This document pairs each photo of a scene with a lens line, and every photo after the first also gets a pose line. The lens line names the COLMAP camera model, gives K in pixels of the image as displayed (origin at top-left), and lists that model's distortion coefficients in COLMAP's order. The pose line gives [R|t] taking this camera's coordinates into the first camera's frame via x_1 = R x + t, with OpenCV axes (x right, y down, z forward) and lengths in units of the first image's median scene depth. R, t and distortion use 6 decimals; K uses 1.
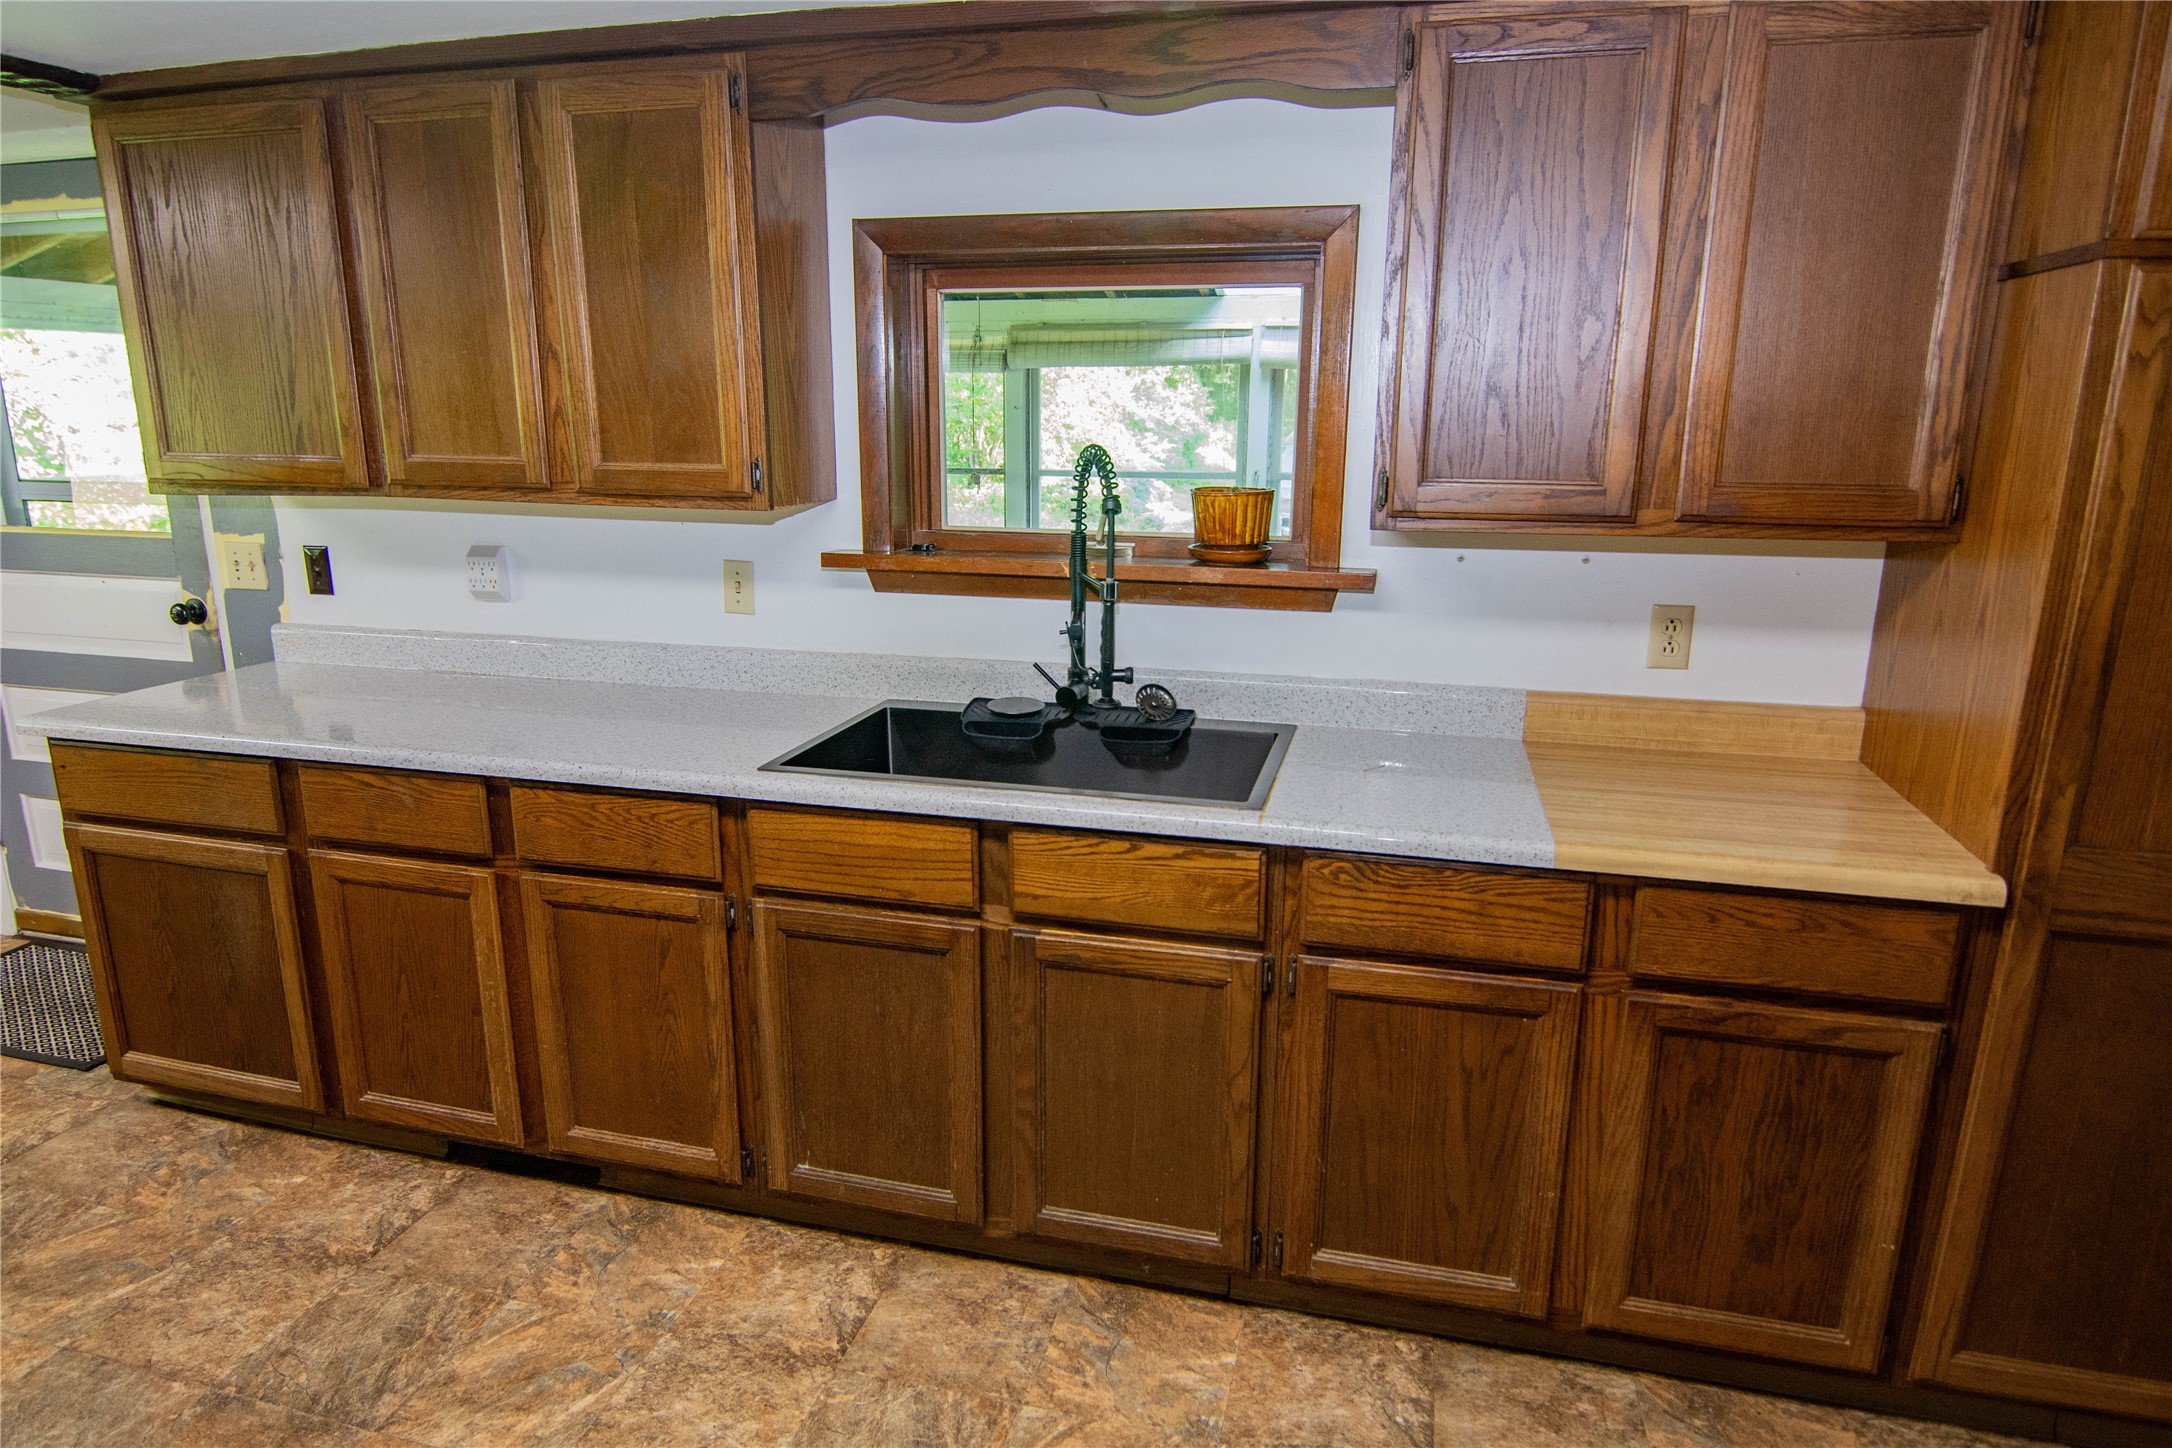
lens RADIAL K [[1277.9, 0, 1067.8], [0, 1277.9, 742.2], [0, 0, 1]] dist [-0.008358, -0.004186]
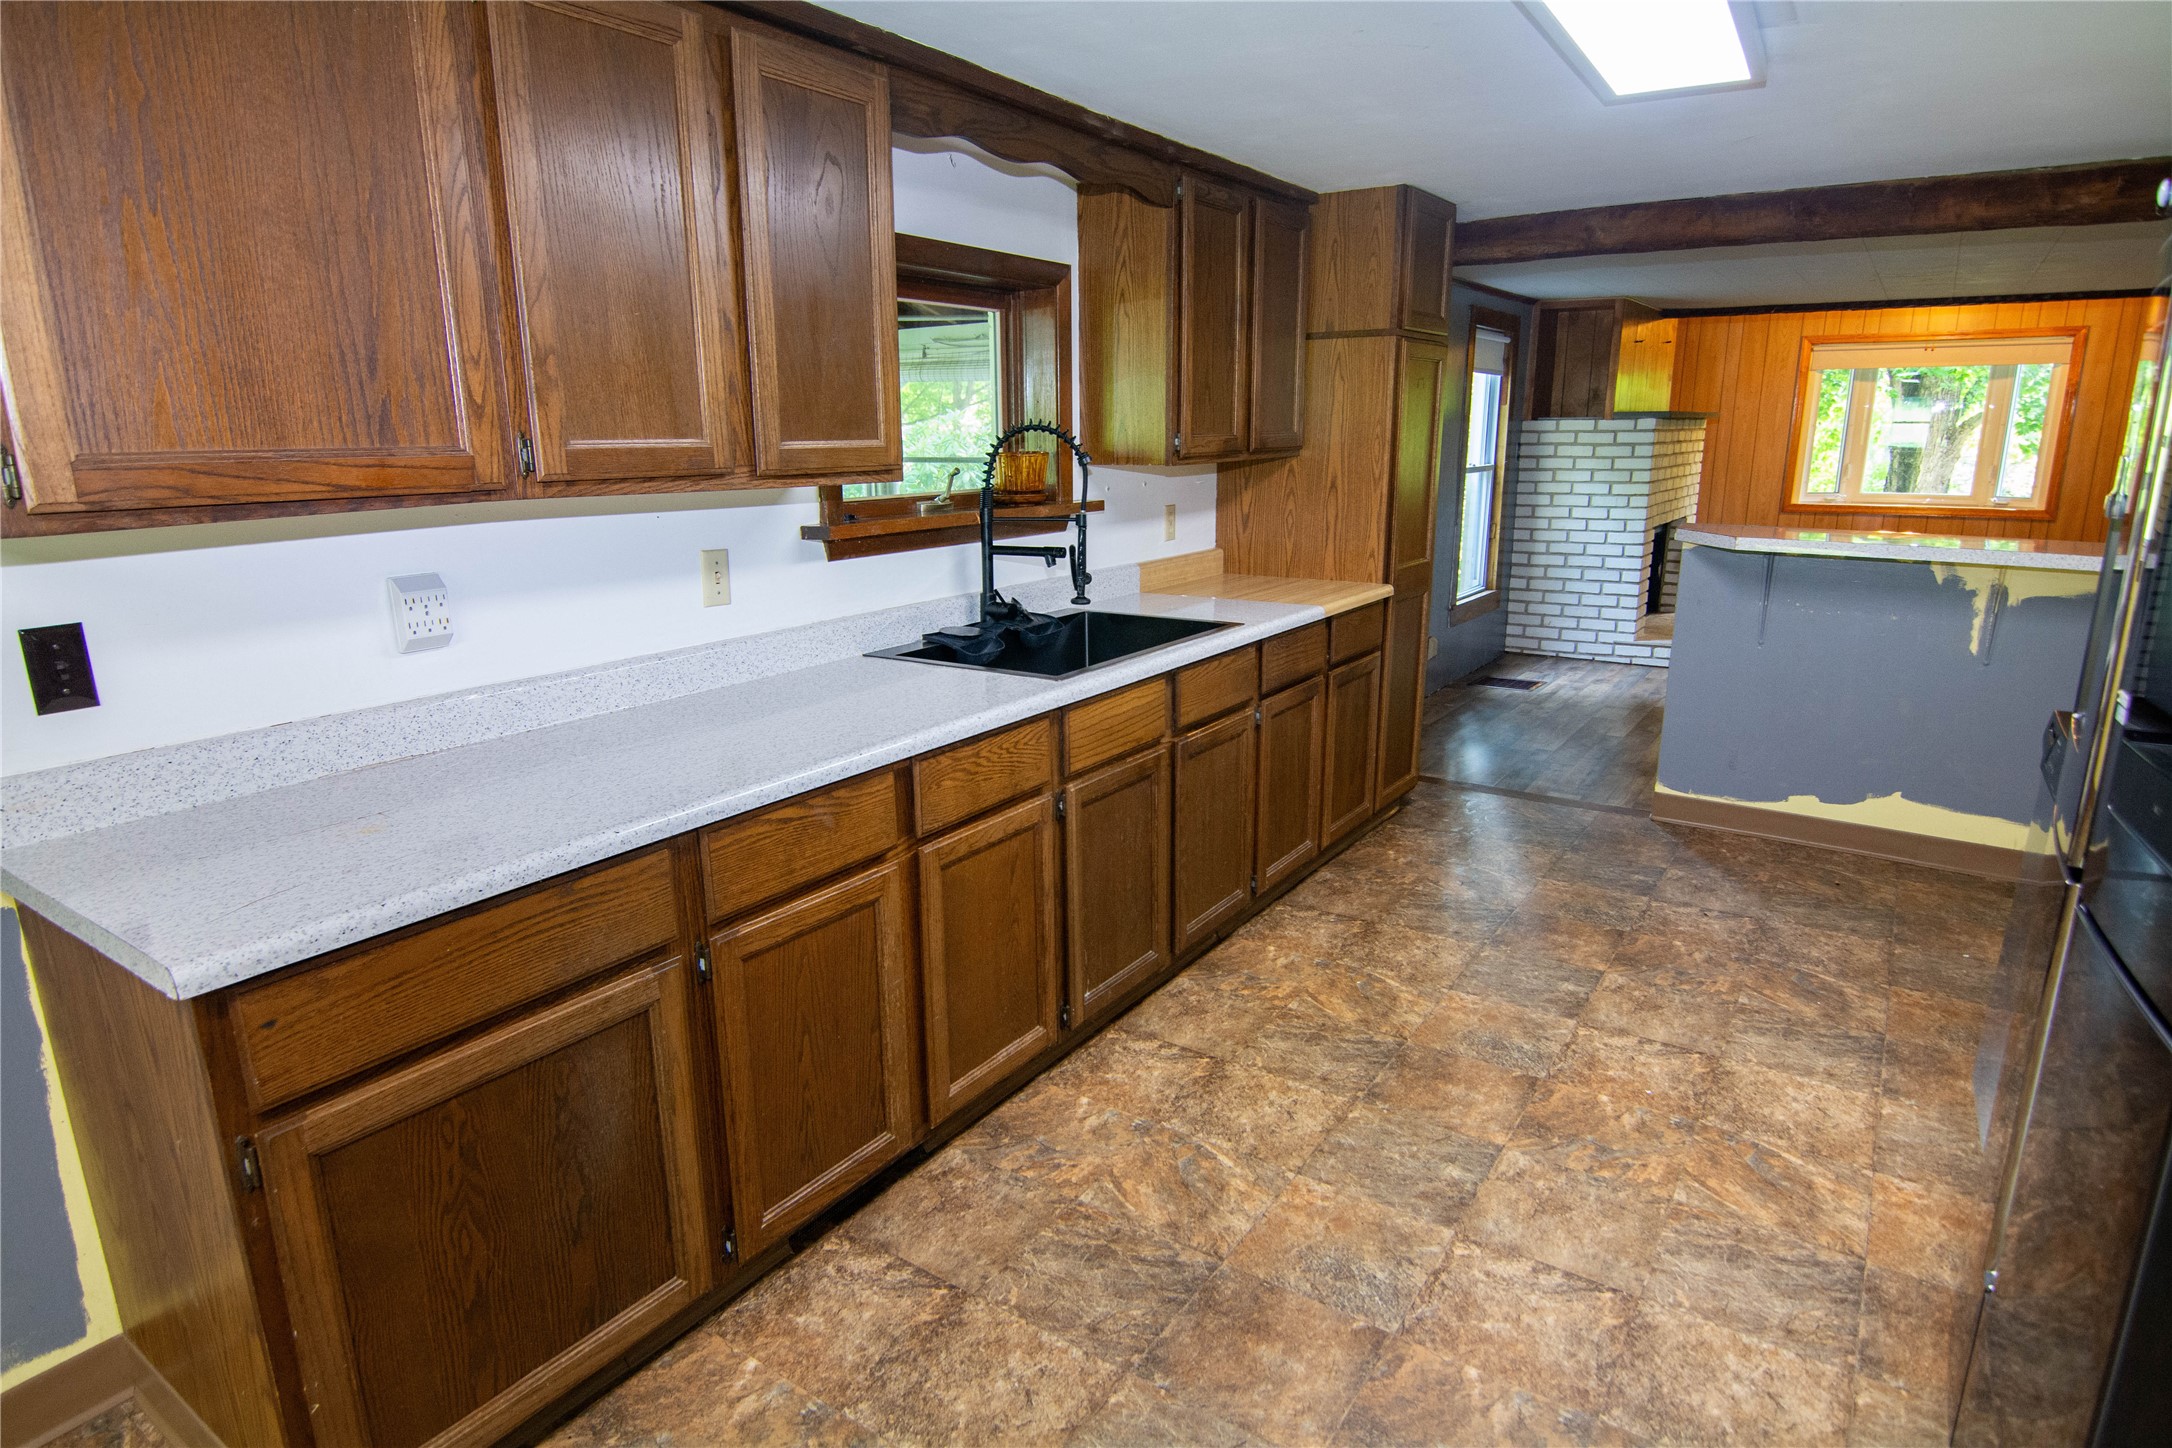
lens RADIAL K [[1218.5, 0, 1047.2], [0, 1218.5, 743.6], [0, 0, 1]] dist [-0.006686, -0.000708]
pose [[0.341422, -0.244539, 0.907541, -1.186149], [0.247909, 0.954800, 0.164008, -0.103890], [-0.906627, 0.168992, 0.386613, 0.504758]]
